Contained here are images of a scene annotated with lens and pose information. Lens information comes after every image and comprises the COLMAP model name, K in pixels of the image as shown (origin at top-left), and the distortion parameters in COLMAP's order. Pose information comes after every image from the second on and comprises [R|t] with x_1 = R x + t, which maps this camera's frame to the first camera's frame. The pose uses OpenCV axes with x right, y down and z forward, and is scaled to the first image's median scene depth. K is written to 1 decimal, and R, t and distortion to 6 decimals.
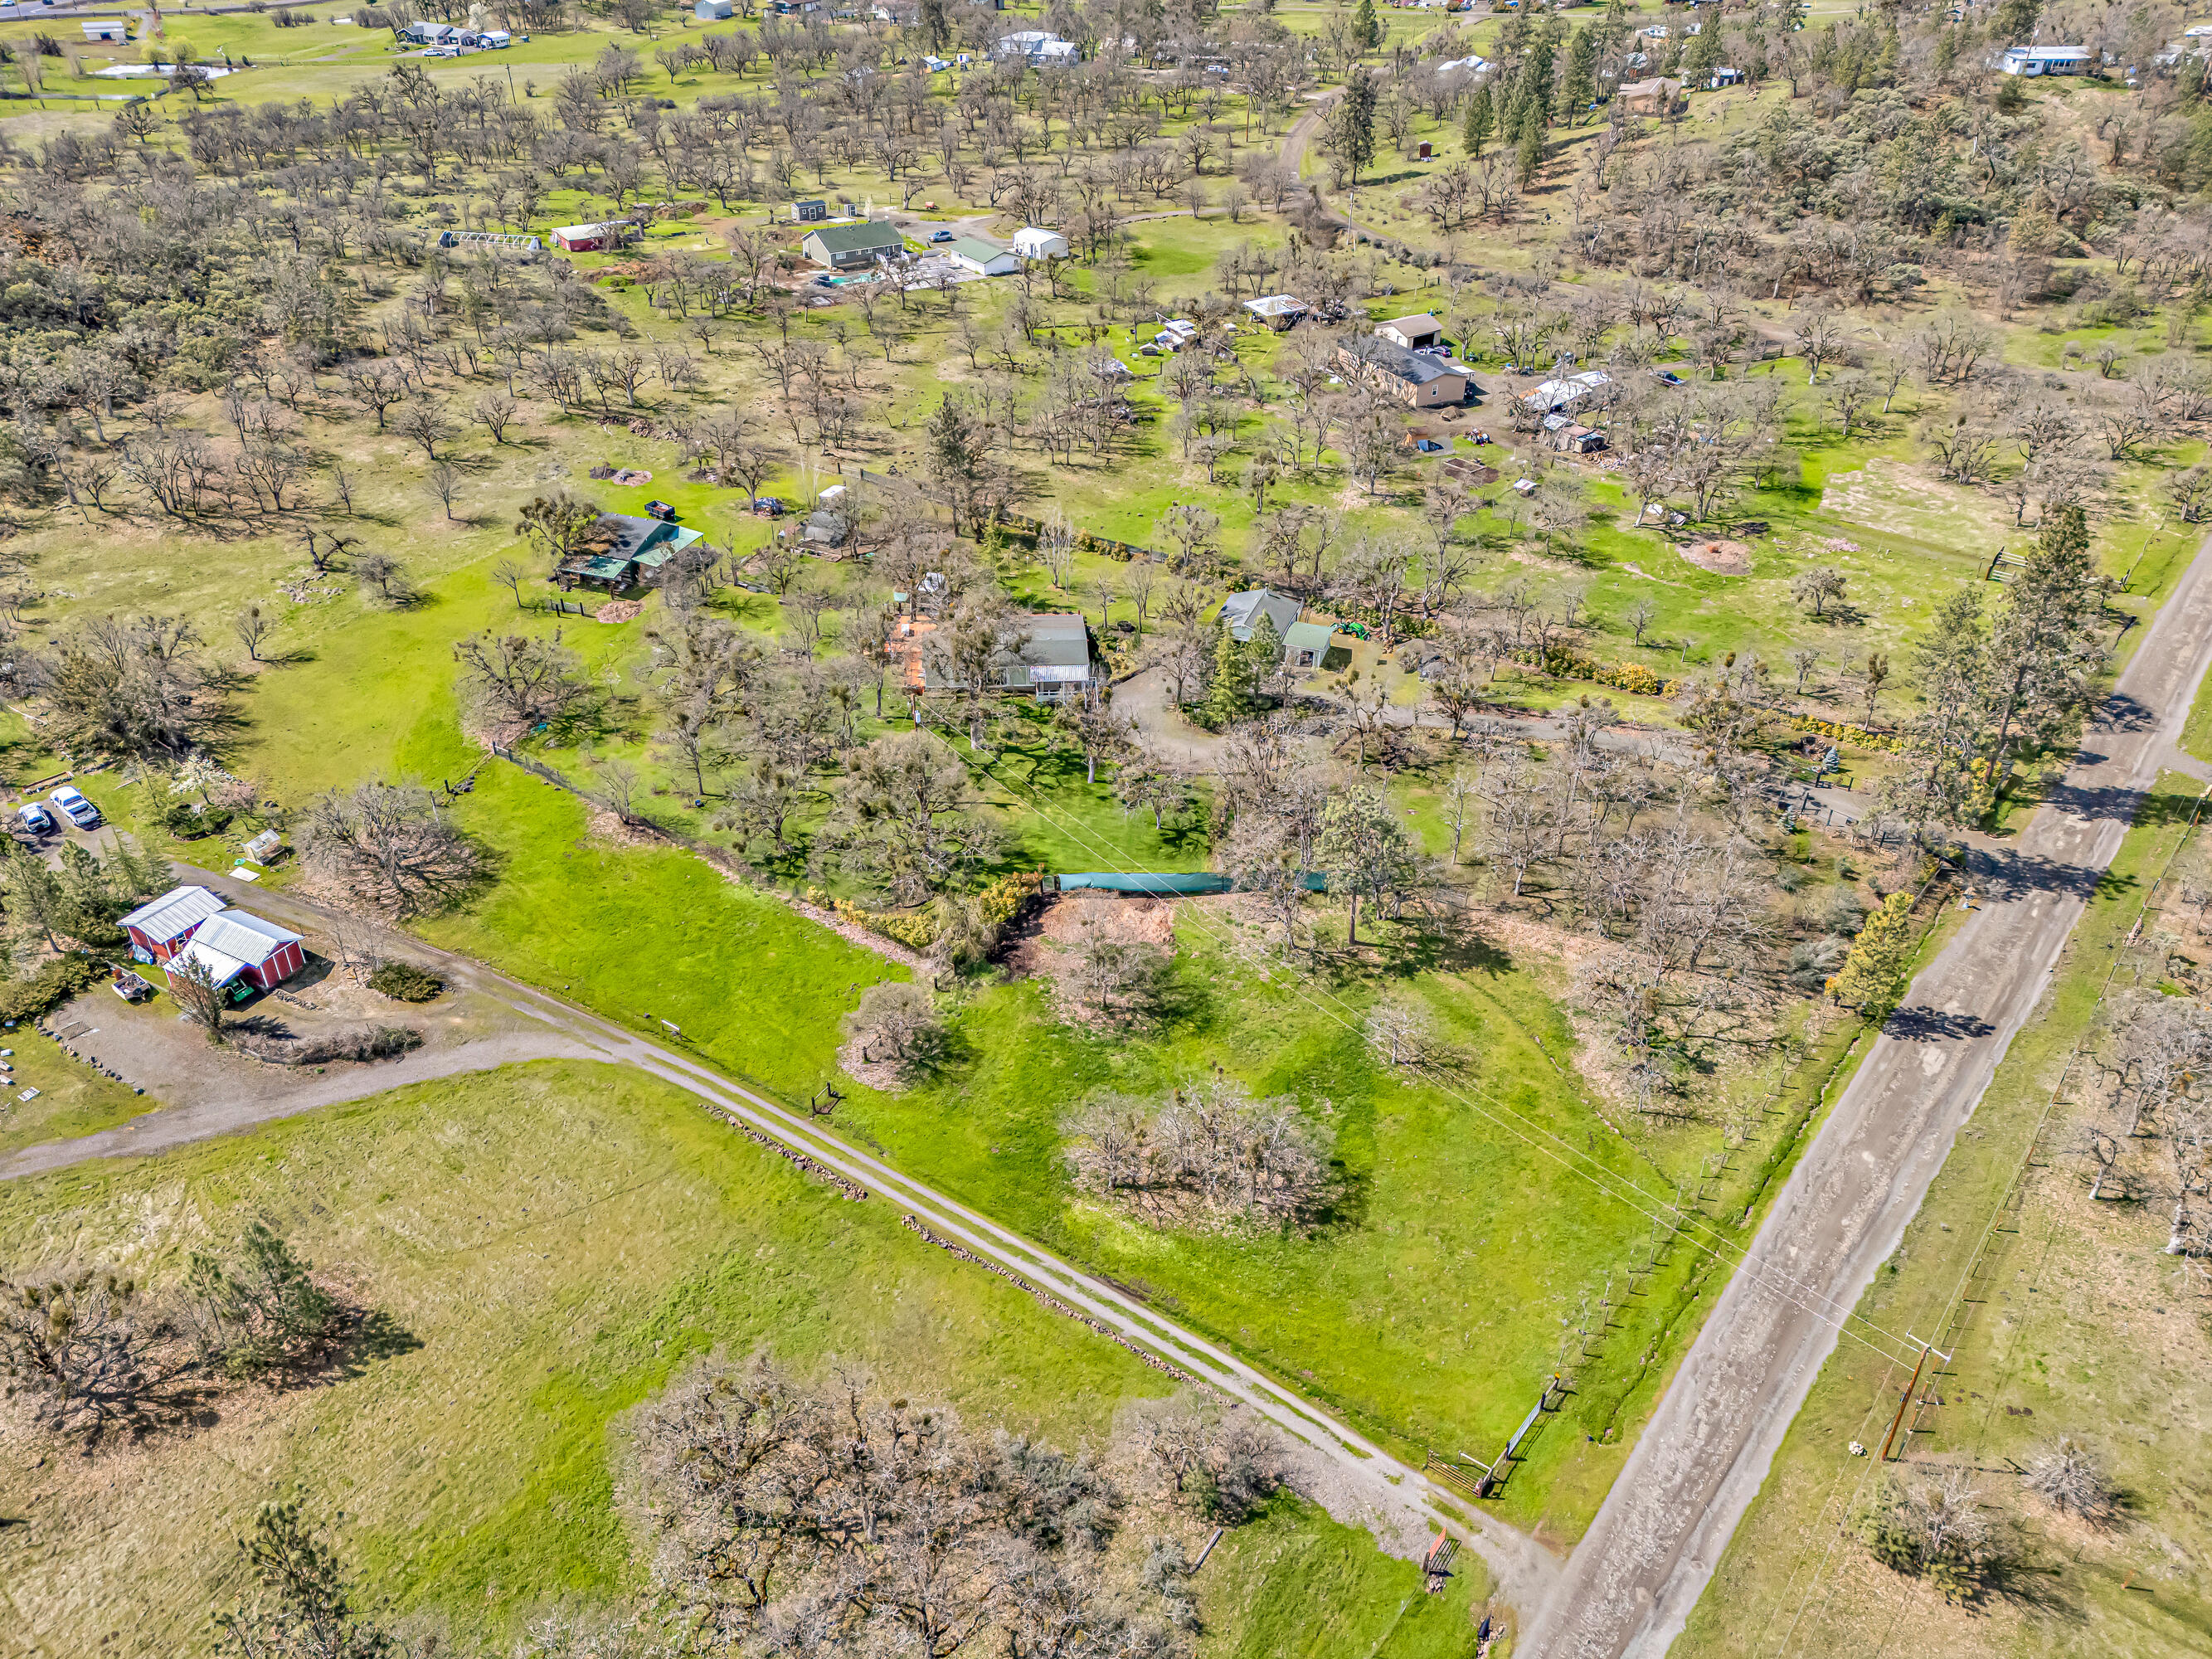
lens RADIAL K [[1613.1, 0, 1106.0], [0, 1613.1, 829.5], [0, 0, 1]] dist [0.088173, -0.079286]
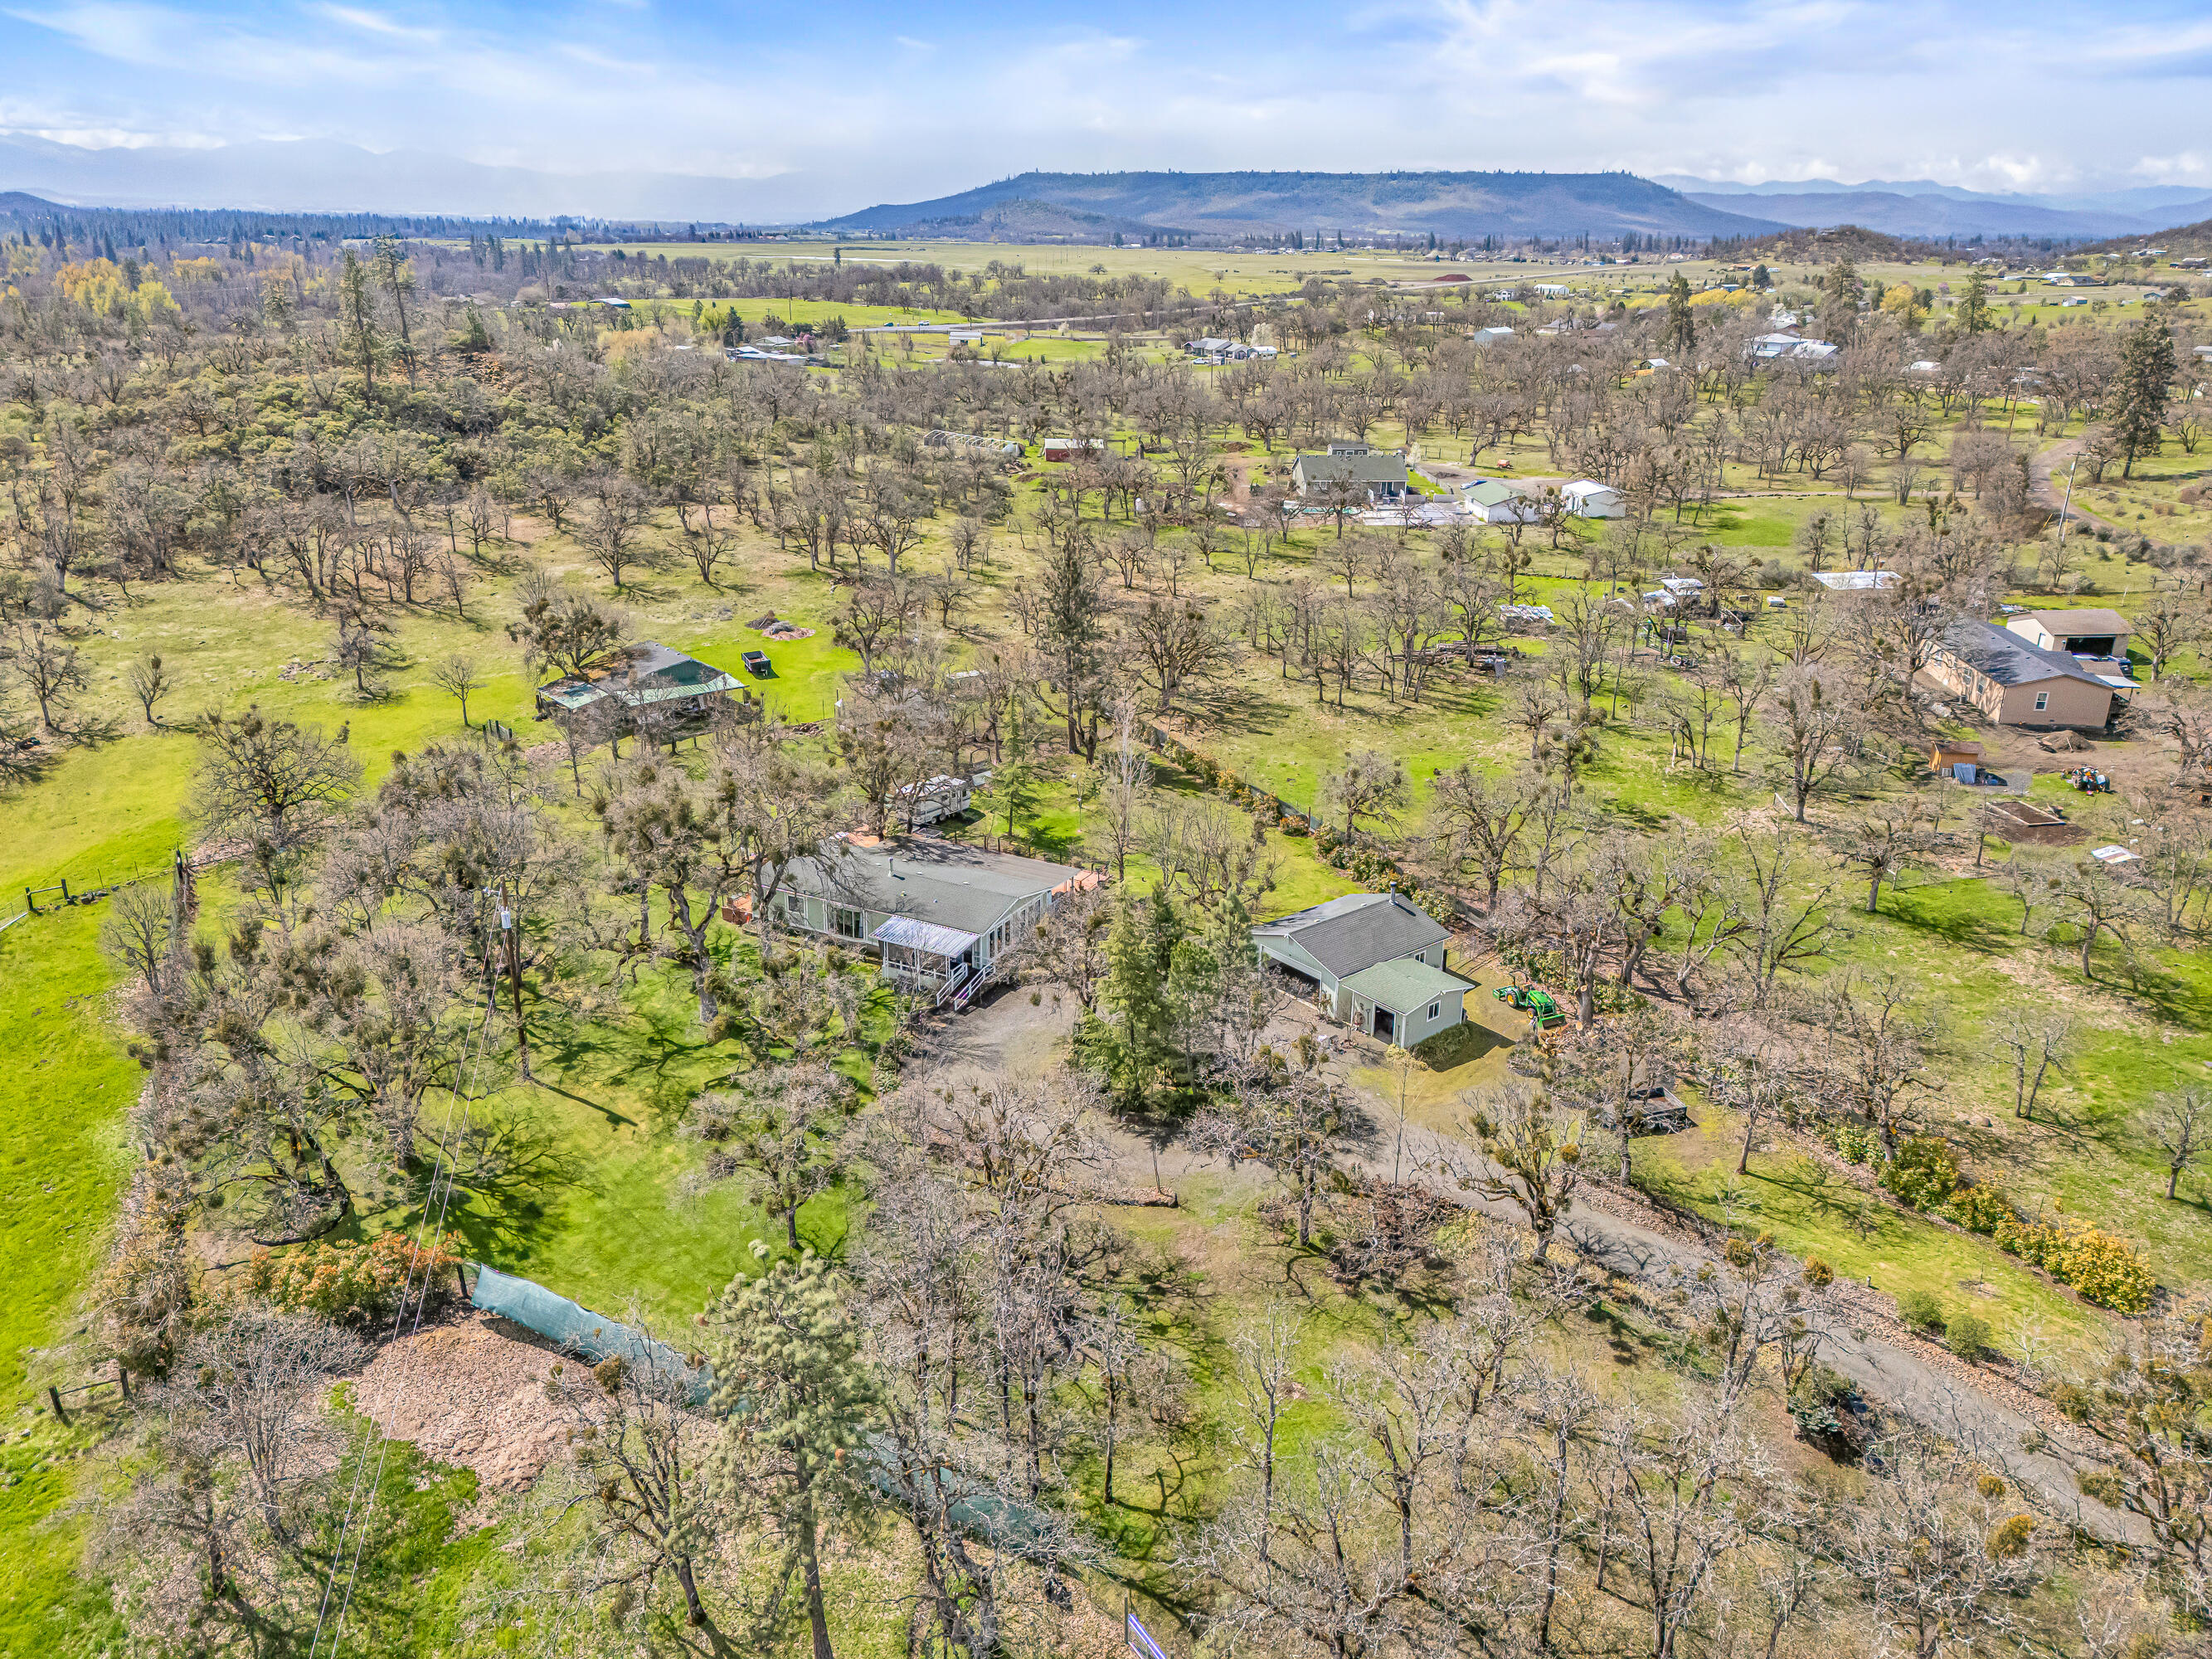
lens RADIAL K [[1602.8, 0, 1112.7], [0, 1602.8, 911.3], [0, 0, 1]] dist [0.060644, -0.049137]
pose [[0.858621, 0.203750, -0.470379, 0.310738], [-0.283404, 0.953302, -0.104388, -0.070308], [0.427145, 0.222937, 0.876268, 0.565192]]
